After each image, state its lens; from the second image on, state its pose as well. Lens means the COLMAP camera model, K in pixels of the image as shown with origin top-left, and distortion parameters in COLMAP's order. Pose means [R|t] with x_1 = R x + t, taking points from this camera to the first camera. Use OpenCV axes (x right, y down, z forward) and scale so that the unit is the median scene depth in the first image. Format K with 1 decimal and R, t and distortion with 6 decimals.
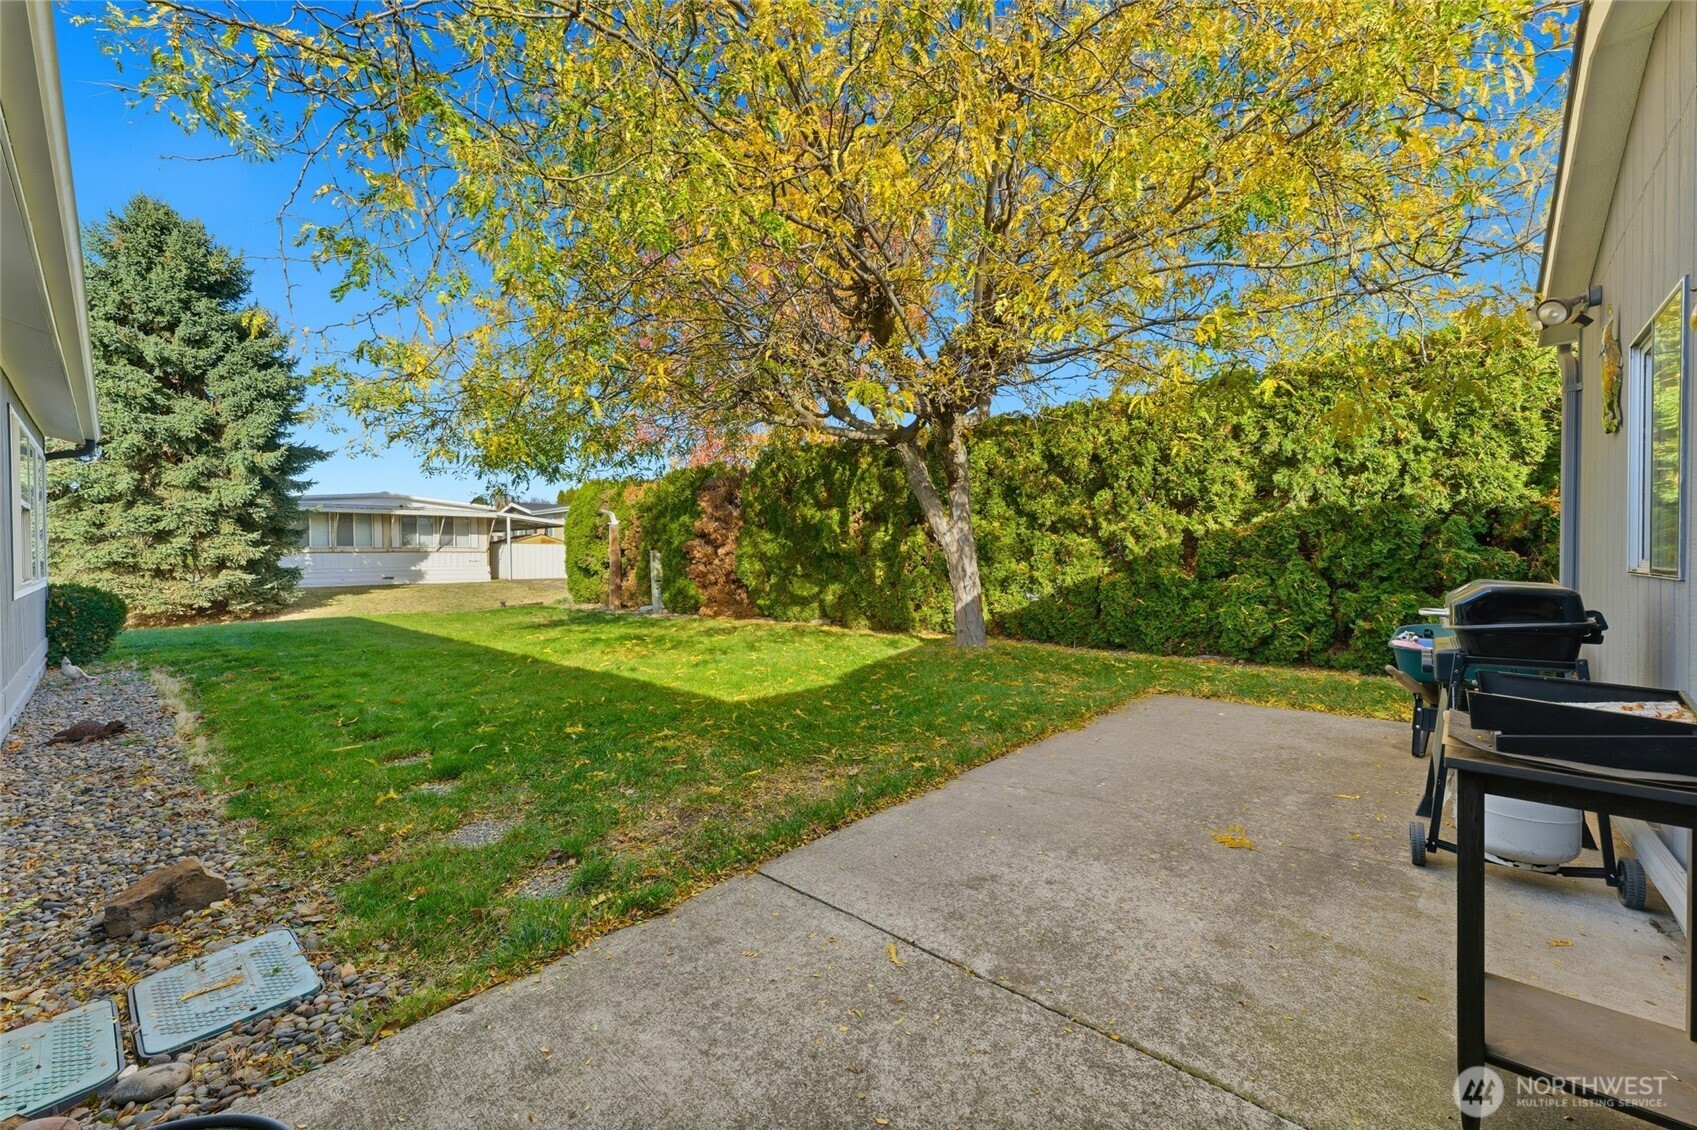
lens RADIAL K [[672.1, 0, 850.0], [0, 672.1, 571.0], [0, 0, 1]] dist [0.003919, -0.000276]
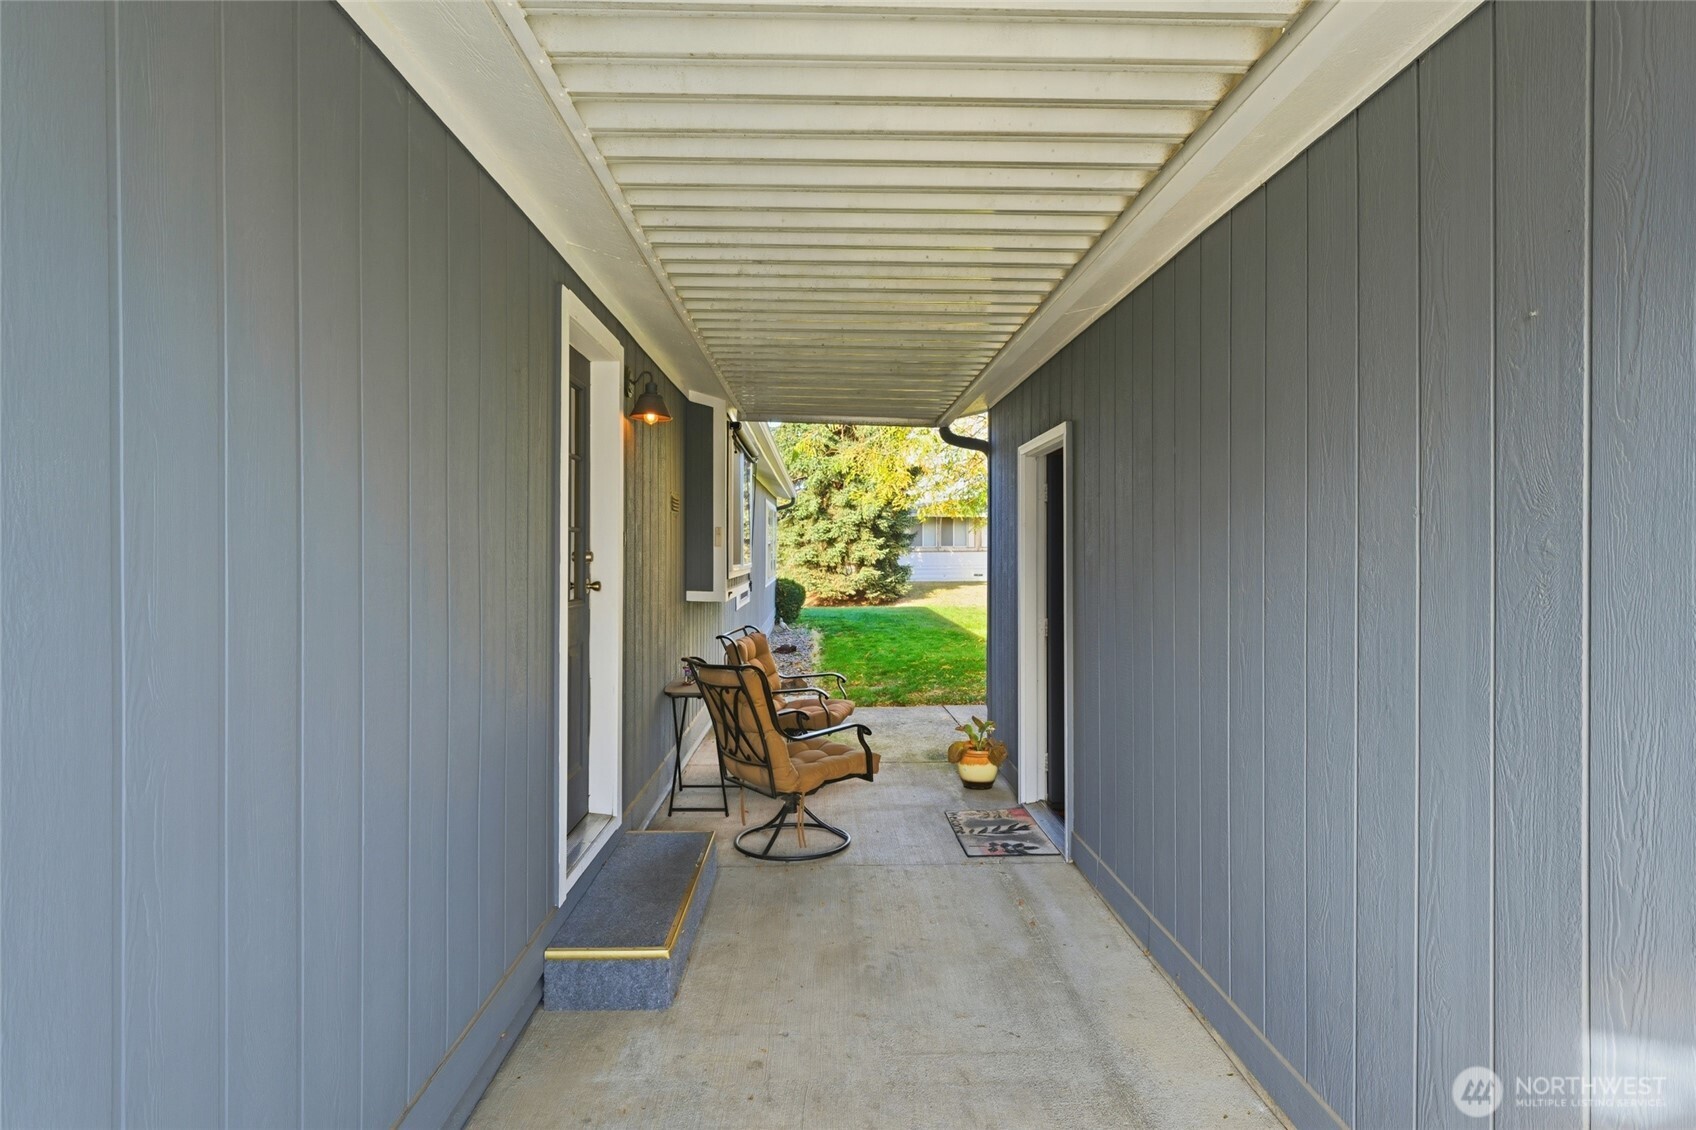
lens RADIAL K [[981.0, 0, 847.8], [0, 981.0, 557.0], [0, 0, 1]] dist [0.009075, 0.000365]
pose [[0.693583, 0.014260, -0.720235, 0.454570], [-0.018803, 0.999822, 0.001689, -0.024924], [0.720131, 0.012371, 0.693728, -0.372828]]
